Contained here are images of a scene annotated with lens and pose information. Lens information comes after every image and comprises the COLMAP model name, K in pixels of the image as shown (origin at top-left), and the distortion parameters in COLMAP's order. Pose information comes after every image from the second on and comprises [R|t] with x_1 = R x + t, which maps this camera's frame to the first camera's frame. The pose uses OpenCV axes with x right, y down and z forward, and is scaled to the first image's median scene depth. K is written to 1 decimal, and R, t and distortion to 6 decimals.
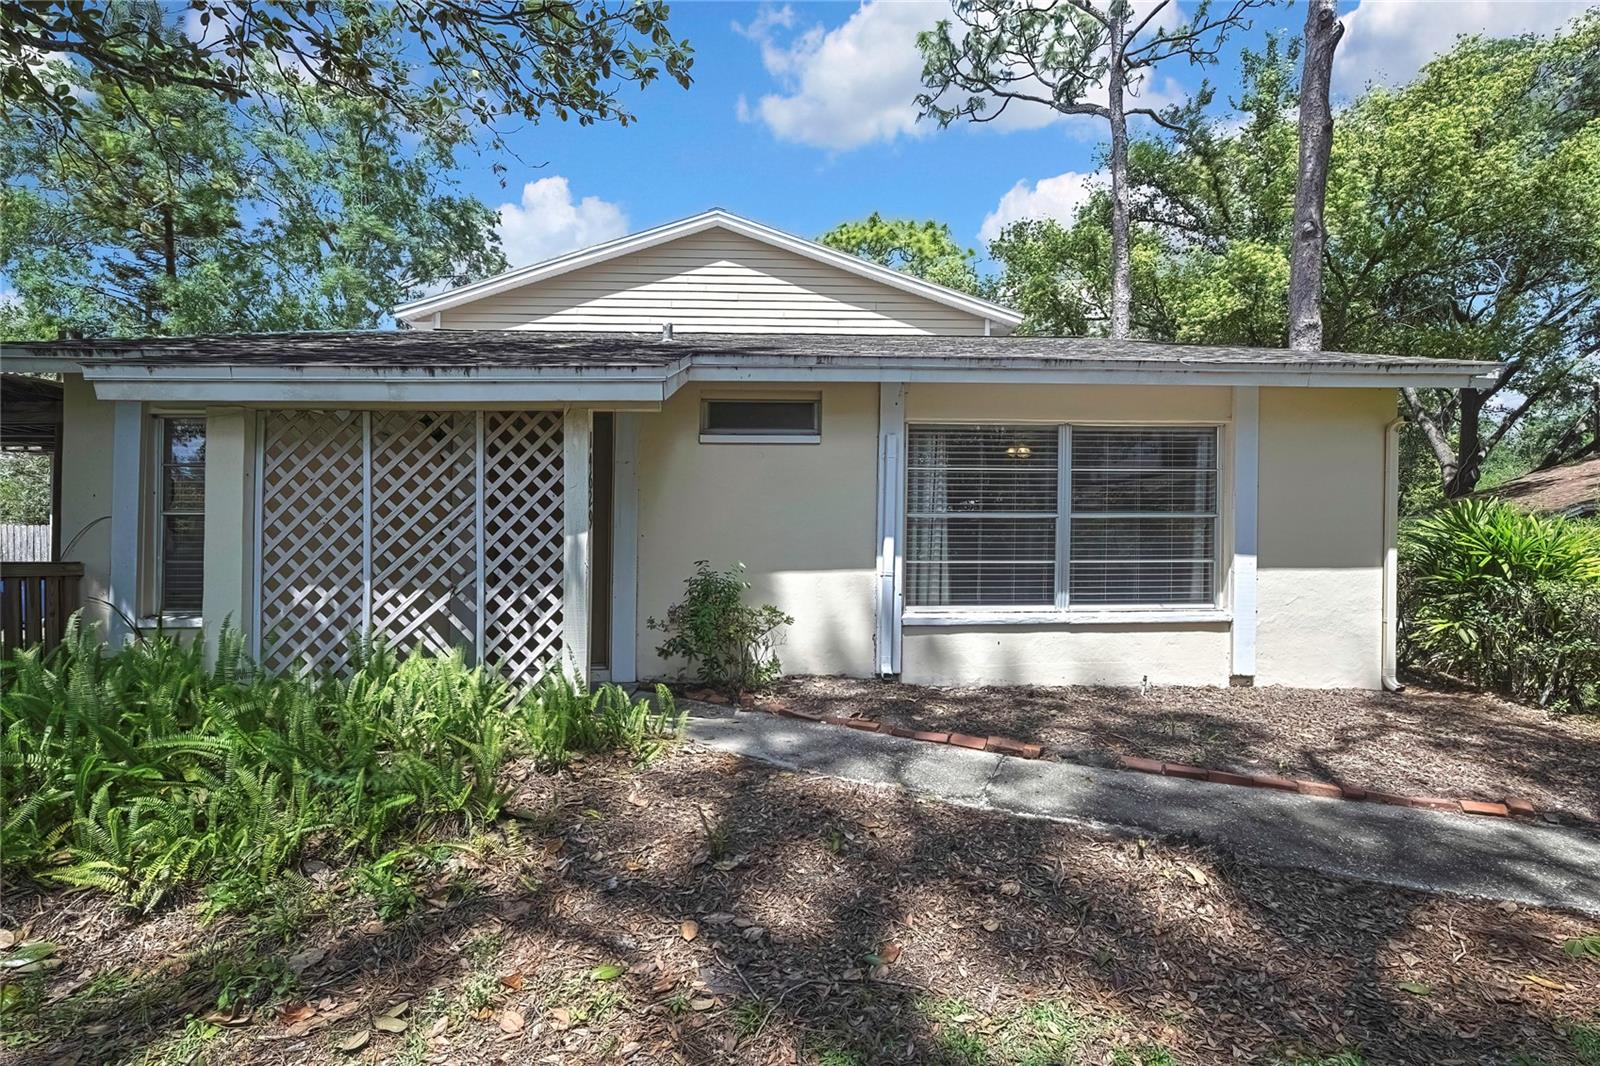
lens RADIAL K [[725.5, 0, 829.0], [0, 725.5, 539.6], [0, 0, 1]] dist [-0.002029, -0.000502]
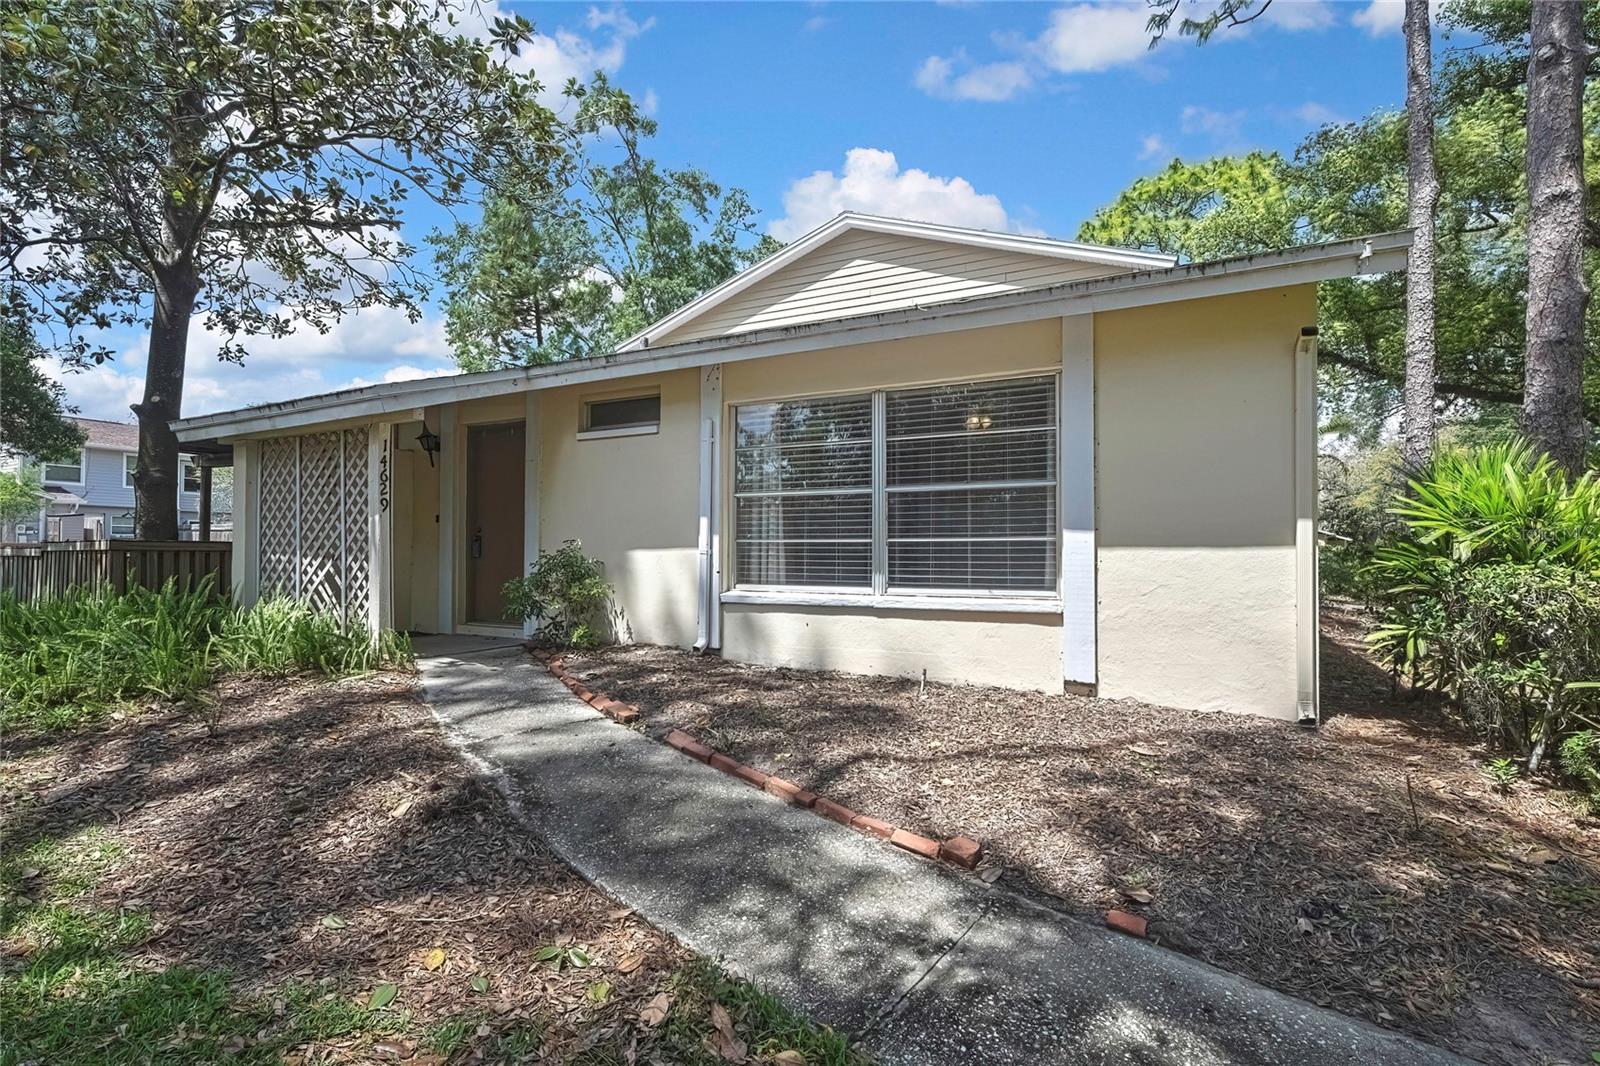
lens RADIAL K [[719.8, 0, 800.0], [0, 719.8, 533.0], [0, 0, 1]] dist [-0.002590, -0.000022]
pose [[0.868743, -0.008501, -0.495191, 0.704904], [0.006911, 0.999963, -0.005042, 0.025679], [0.495215, 0.000958, 0.868770, 0.159543]]
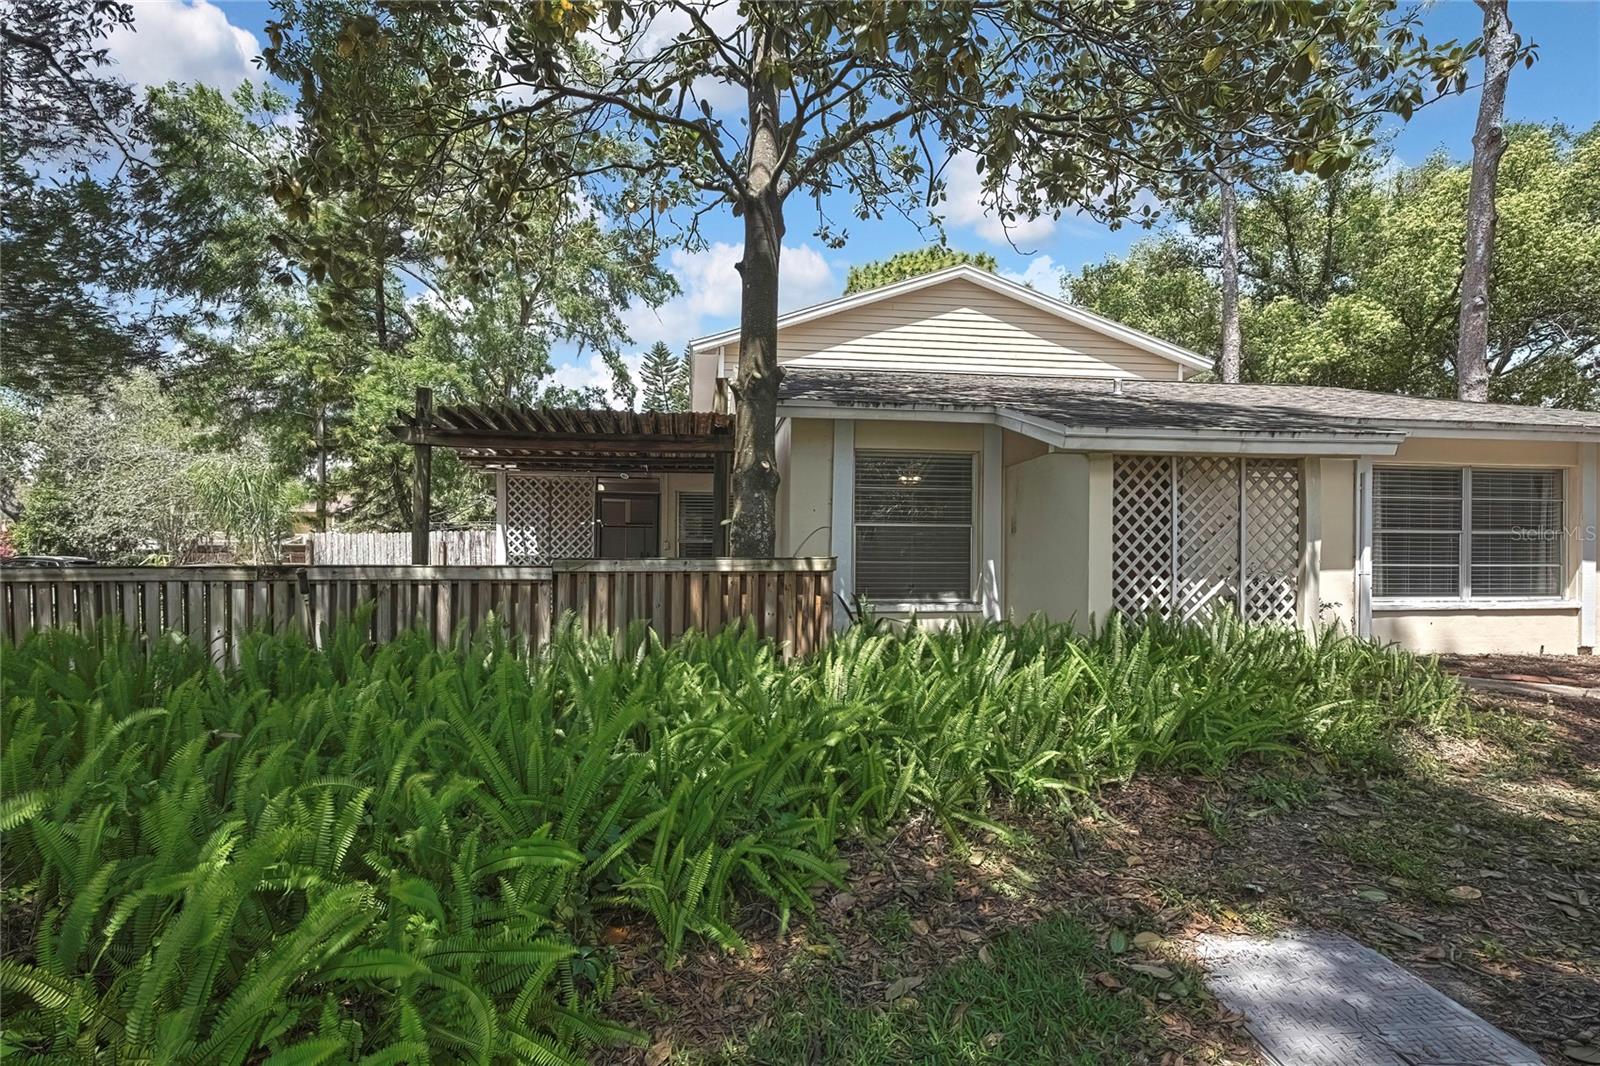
lens RADIAL K [[733.6, 0, 803.7], [0, 733.6, 552.5], [0, 0, 1]] dist [-0.001889, -0.000423]
pose [[0.997511, 0.005456, 0.070298, -1.067072], [-0.005444, 0.999985, -0.000361, 0.013614], [-0.070299, -0.000023, 0.997526, -0.320091]]
